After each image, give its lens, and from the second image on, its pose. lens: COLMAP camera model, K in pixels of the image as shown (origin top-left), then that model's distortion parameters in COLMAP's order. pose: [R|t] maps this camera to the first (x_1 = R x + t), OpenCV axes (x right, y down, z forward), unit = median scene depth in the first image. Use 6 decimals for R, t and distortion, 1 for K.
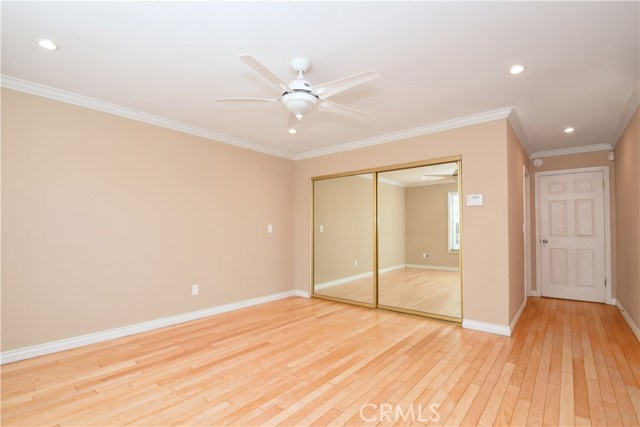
lens RADIAL K [[302.7, 0, 324.4], [0, 302.7, 222.9], [0, 0, 1]] dist [-0.001021, -0.000398]
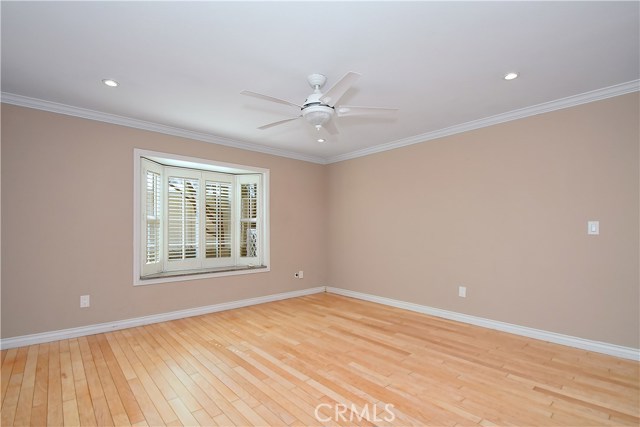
lens RADIAL K [[302.7, 0, 324.4], [0, 302.7, 222.9], [0, 0, 1]] dist [-0.001021, -0.000398]
pose [[-0.163807, -0.024257, -0.986194, 0.797078], [0.019550, 0.999421, -0.027830, 0.024954], [0.986299, -0.023839, -0.163238, 0.953653]]
